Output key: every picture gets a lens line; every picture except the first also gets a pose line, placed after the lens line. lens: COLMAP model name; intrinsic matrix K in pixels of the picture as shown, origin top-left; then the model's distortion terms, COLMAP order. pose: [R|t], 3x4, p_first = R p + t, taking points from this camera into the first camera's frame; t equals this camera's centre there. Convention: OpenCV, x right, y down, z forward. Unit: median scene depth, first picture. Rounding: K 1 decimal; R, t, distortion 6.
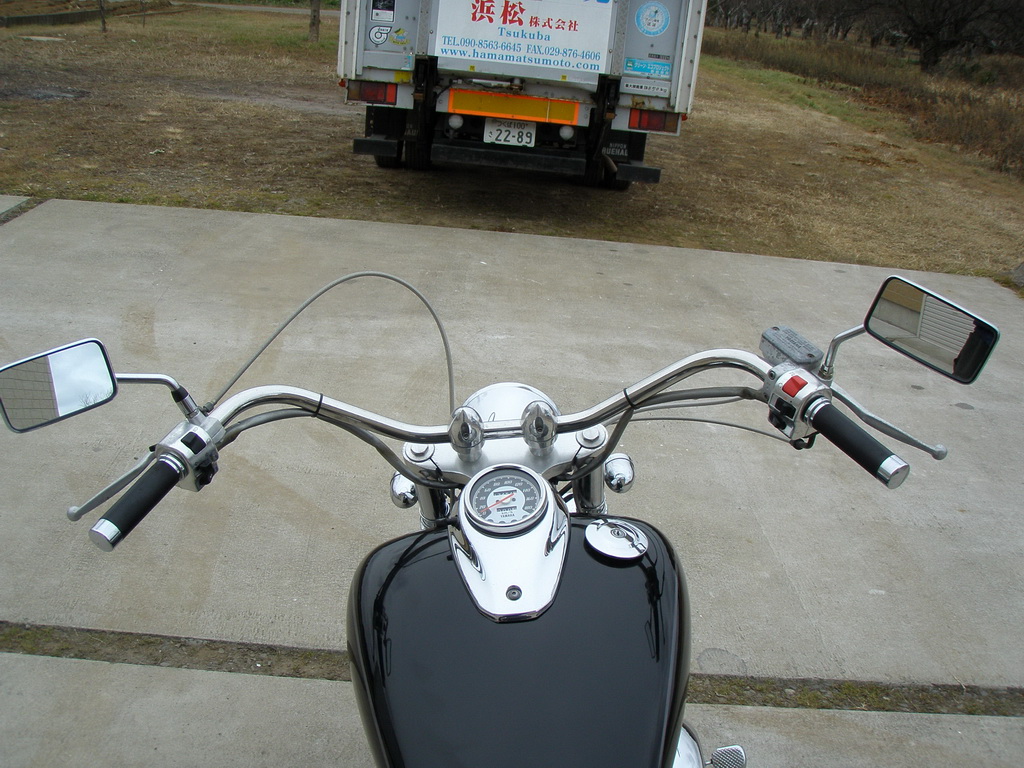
lens RADIAL K [[1142.8, 0, 507.0], [0, 1142.8, 400.9], [0, 0, 1]] dist [-0.210699, 0.203698]
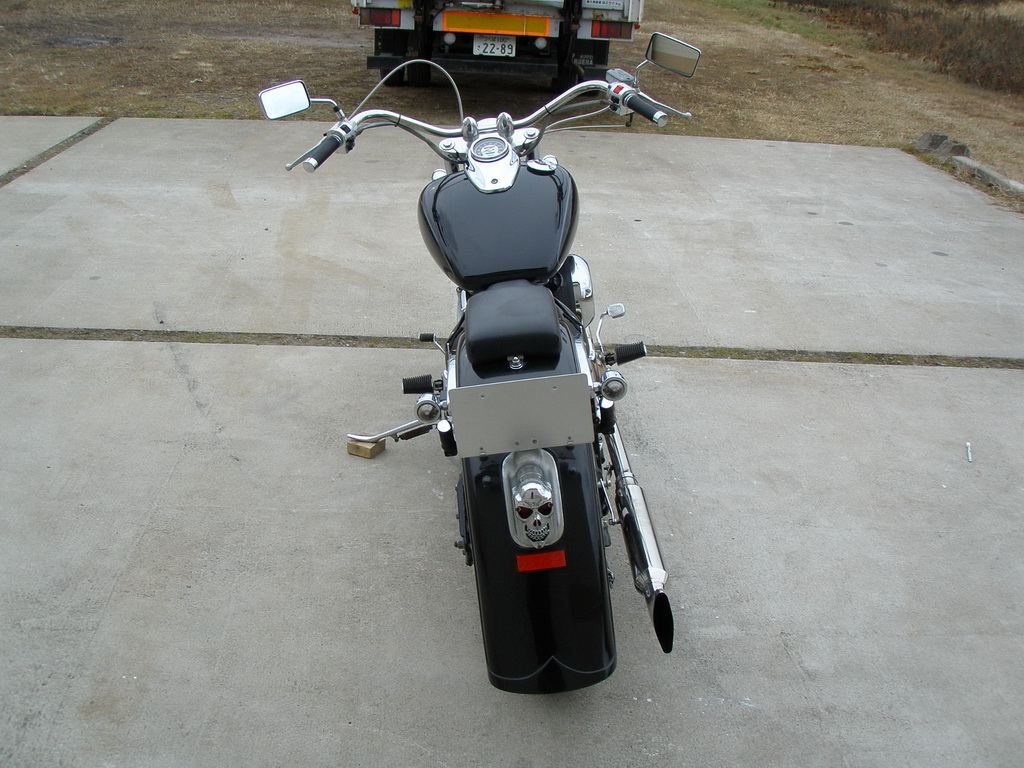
lens RADIAL K [[1142.8, 0, 507.0], [0, 1142.8, 400.9], [0, 0, 1]] dist [-0.210699, 0.203698]
pose [[0.998910, -0.046456, -0.004483, 0.003764], [0.046614, 0.997826, 0.046589, 0.091528], [0.002309, -0.046747, 0.998904, -0.231223]]
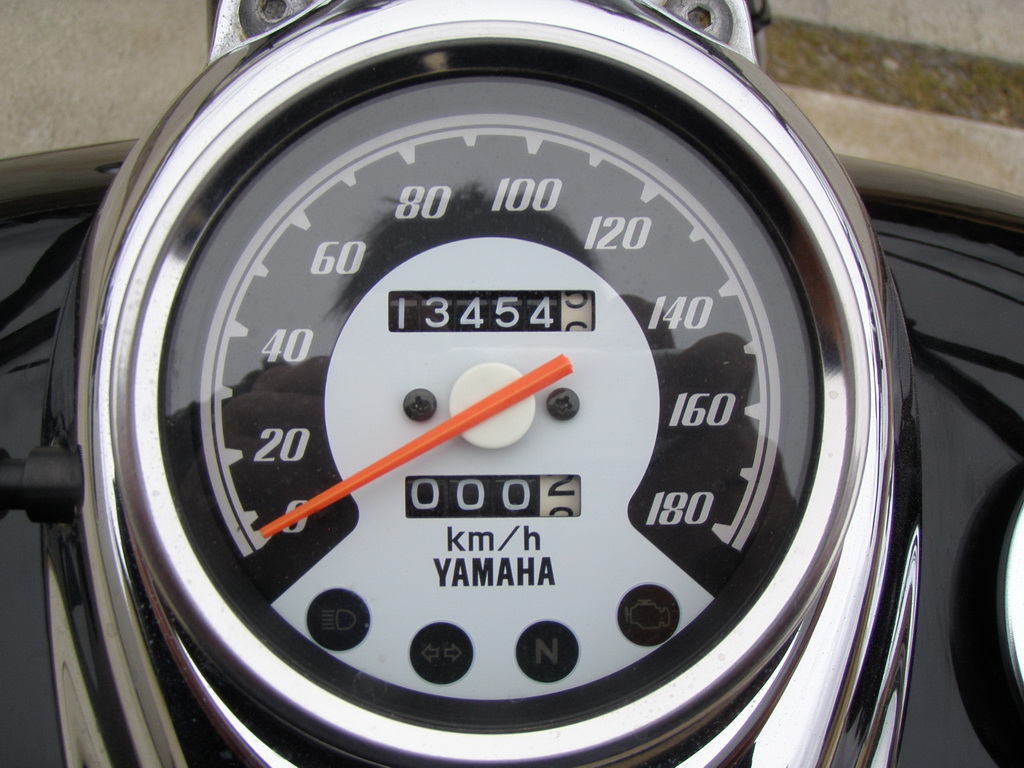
lens RADIAL K [[1142.8, 0, 507.0], [0, 1142.8, 400.9], [0, 0, 1]] dist [-0.210699, 0.203698]
pose [[0.989809, 0.066432, 0.125959, -0.002728], [-0.136347, 0.697329, 0.703663, 0.001421], [-0.041089, -0.713665, 0.699281, 0.181229]]
